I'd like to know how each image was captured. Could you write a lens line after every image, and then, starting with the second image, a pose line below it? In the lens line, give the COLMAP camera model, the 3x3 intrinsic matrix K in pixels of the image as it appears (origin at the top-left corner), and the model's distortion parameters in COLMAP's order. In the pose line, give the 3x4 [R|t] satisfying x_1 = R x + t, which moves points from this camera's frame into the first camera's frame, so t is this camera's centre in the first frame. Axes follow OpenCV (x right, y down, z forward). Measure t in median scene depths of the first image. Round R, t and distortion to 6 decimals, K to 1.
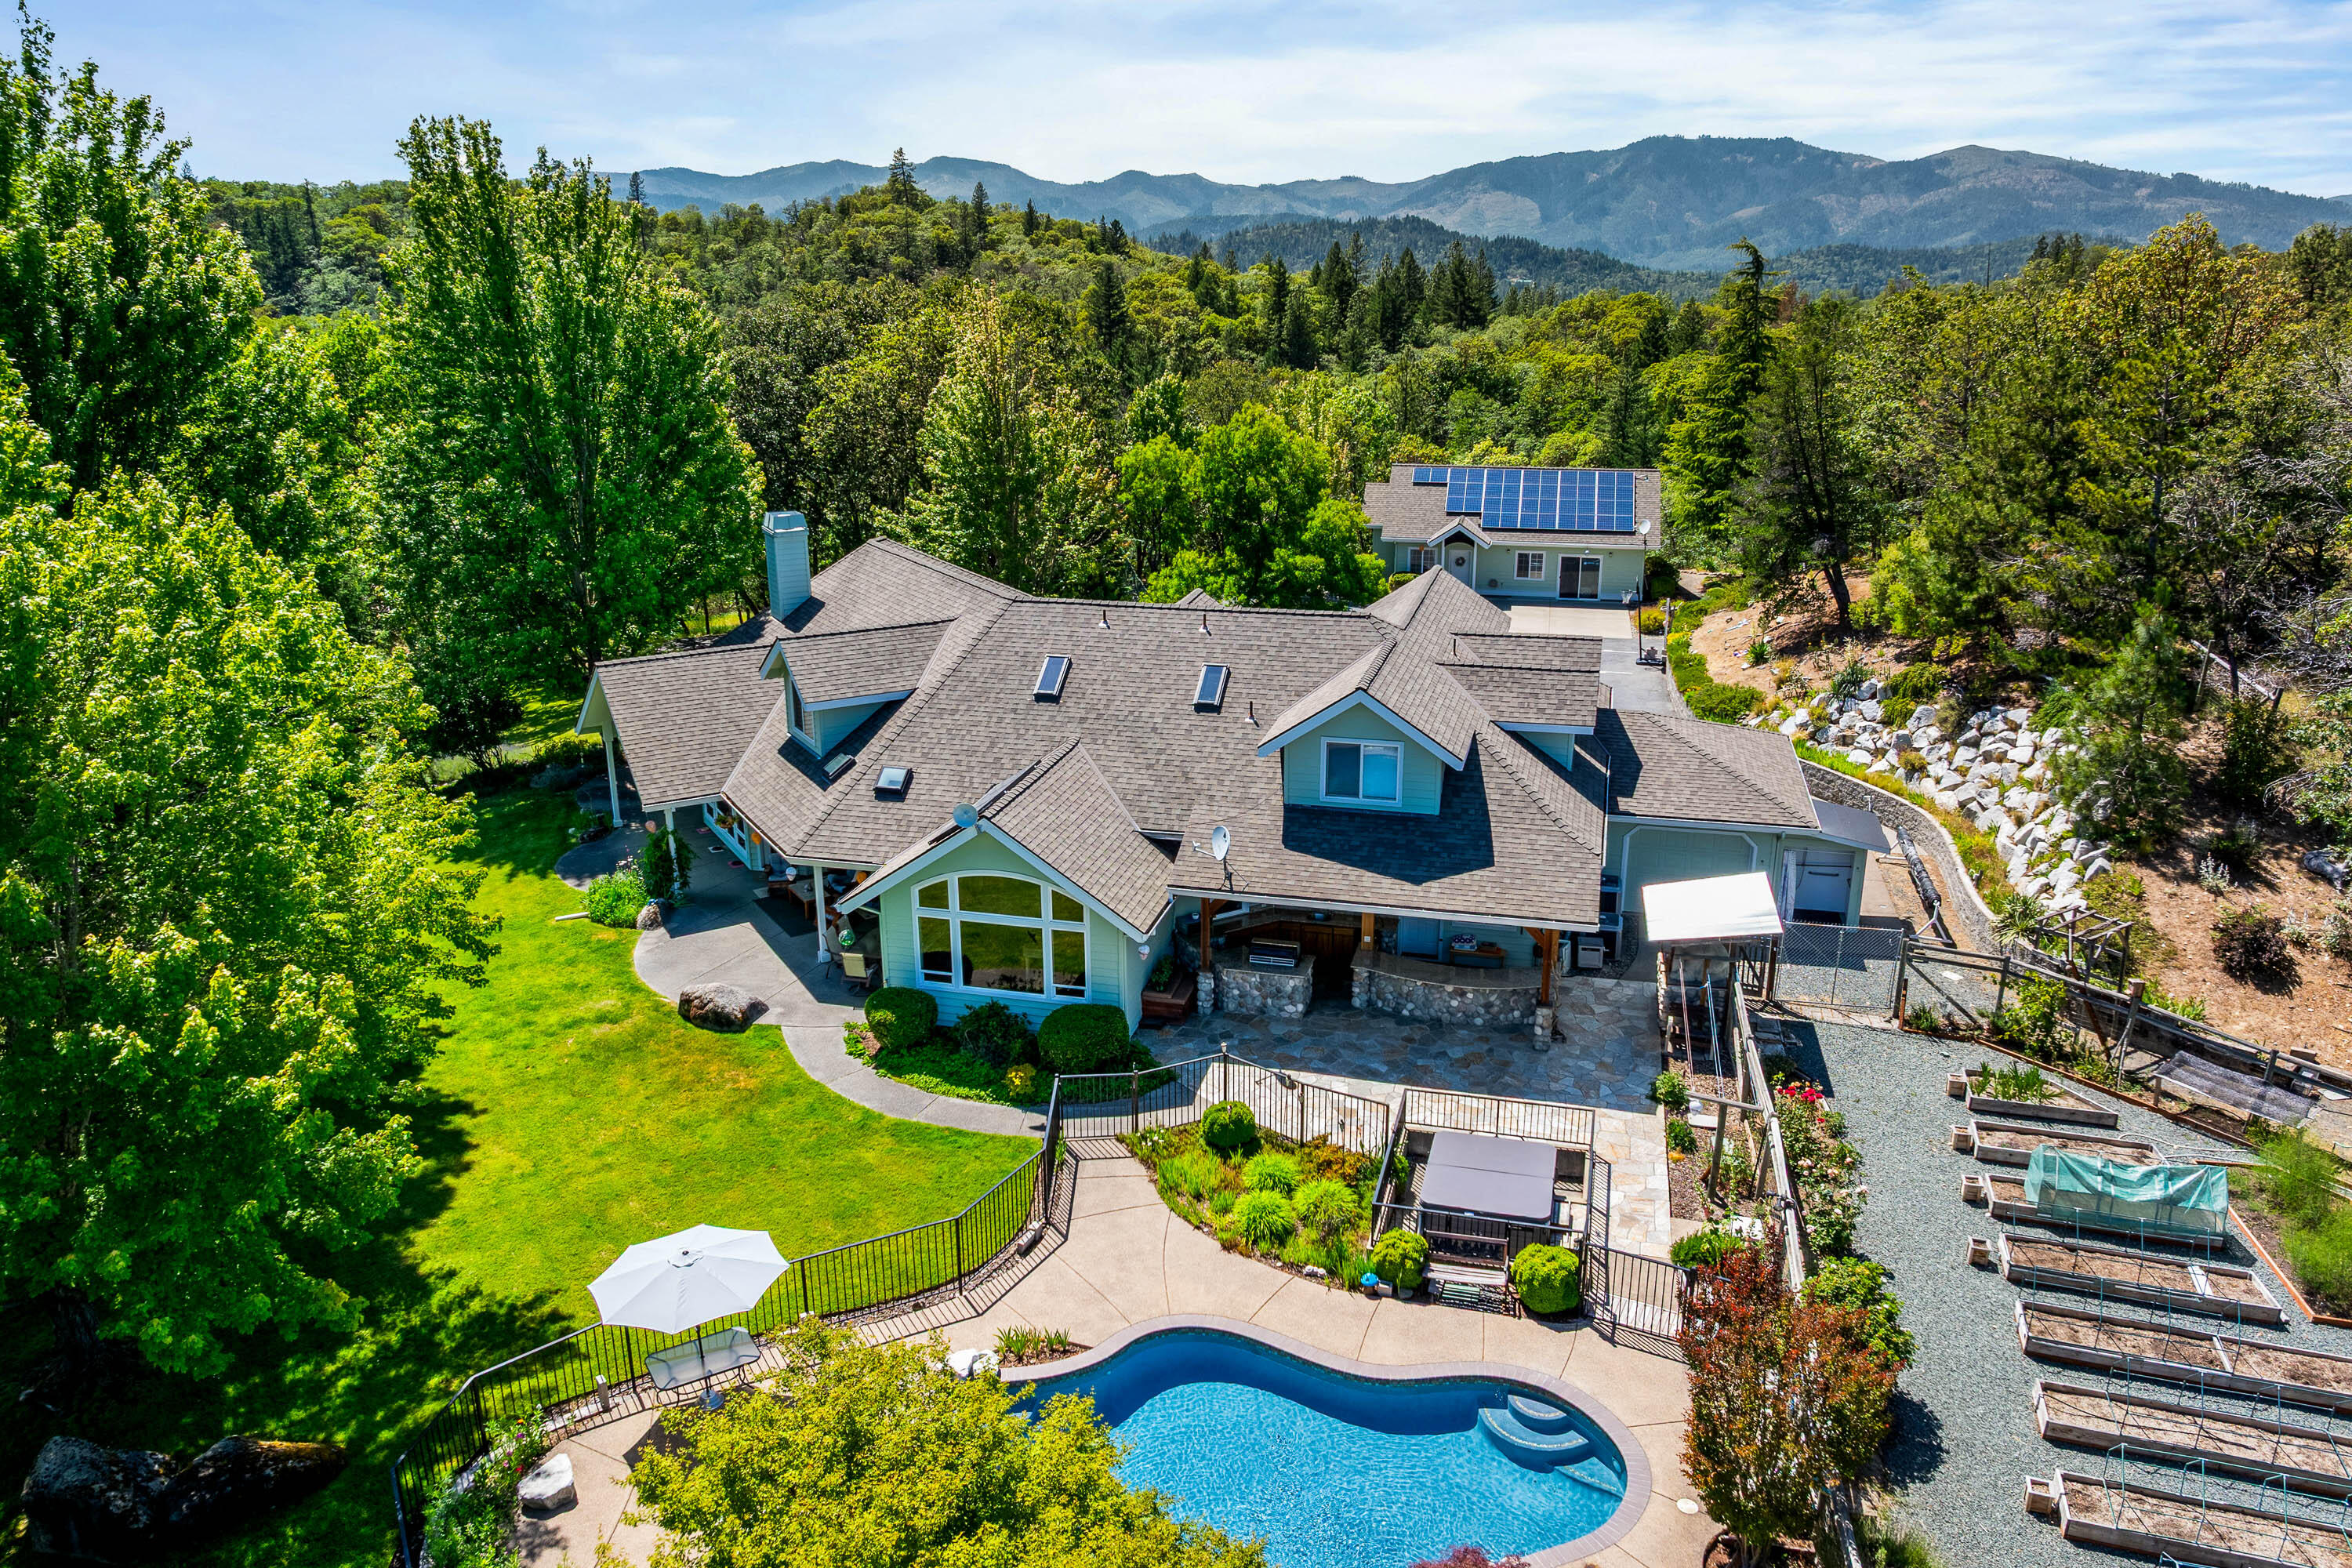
lens RADIAL K [[1650.3, 0, 1176.0], [0, 1650.3, 784.0], [0, 0, 1]] dist [-0.027424, -0.033334]
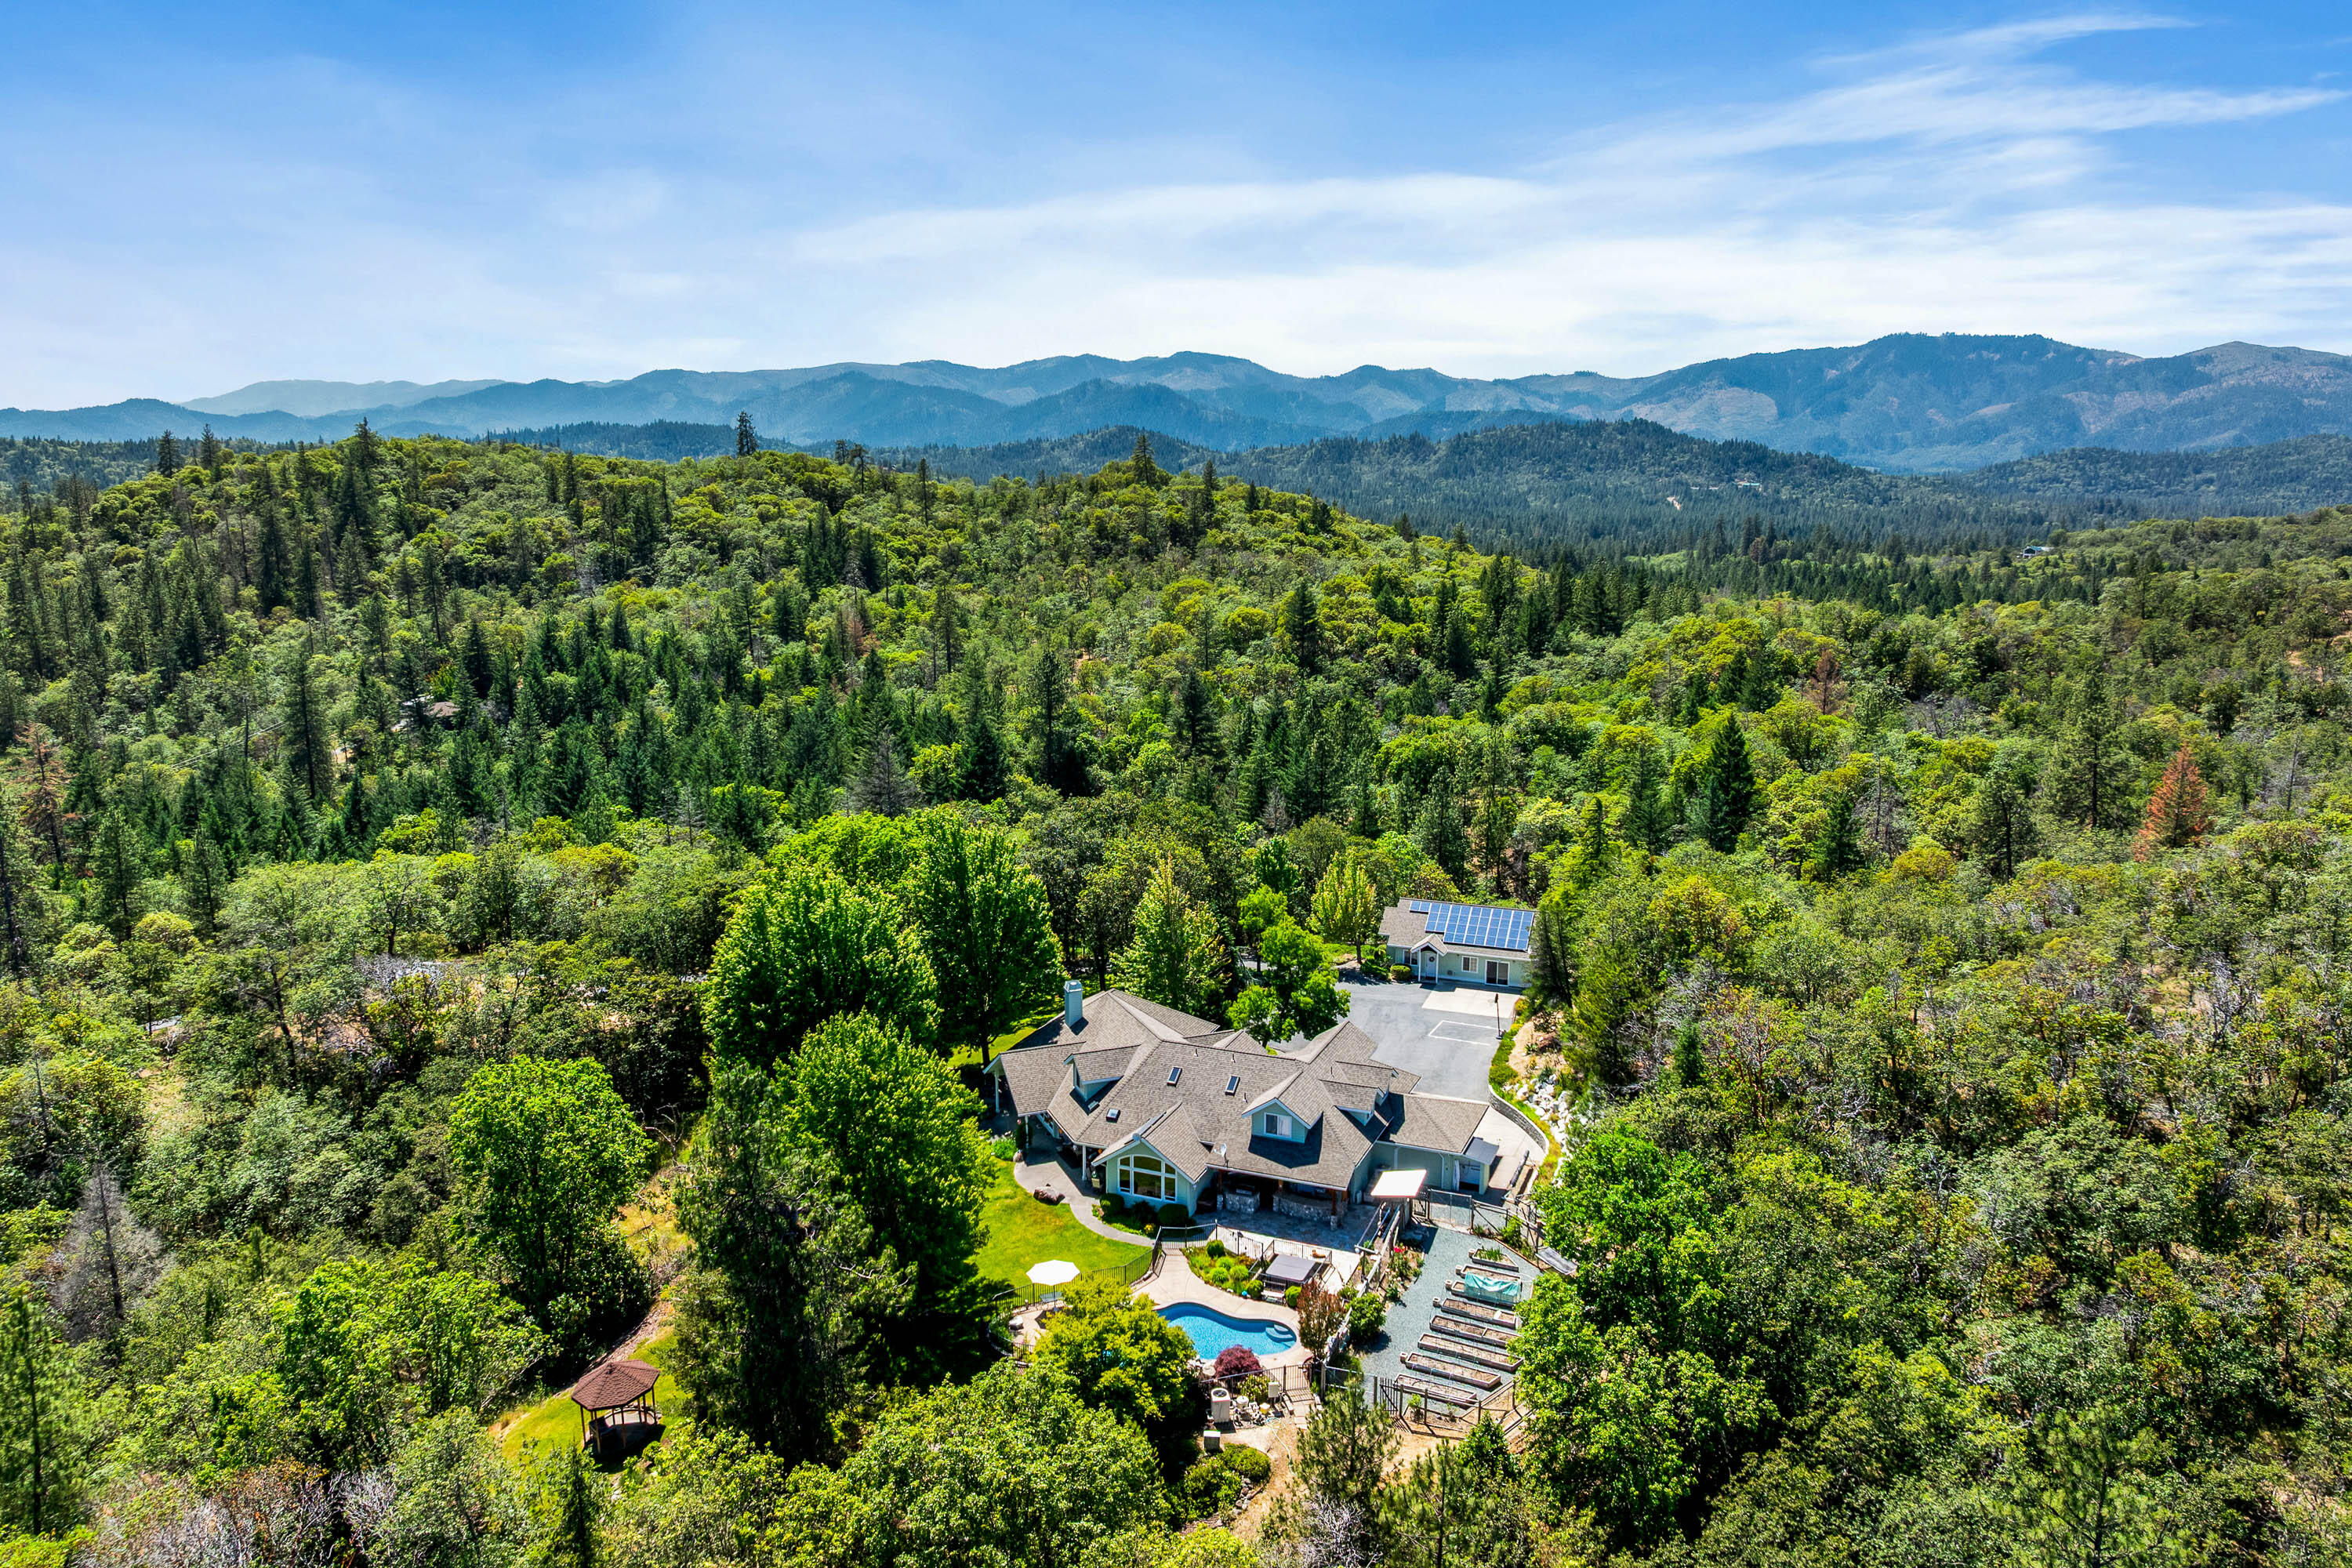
lens RADIAL K [[1649.6, 0, 1176.0], [0, 1649.6, 784.0], [0, 0, 1]] dist [-0.034680, -0.000115]
pose [[0.990454, 0.032802, -0.133882, 0.284984], [-0.046874, 0.993540, -0.103351, -0.275591], [0.129627, 0.108640, 0.985593, -1.772875]]
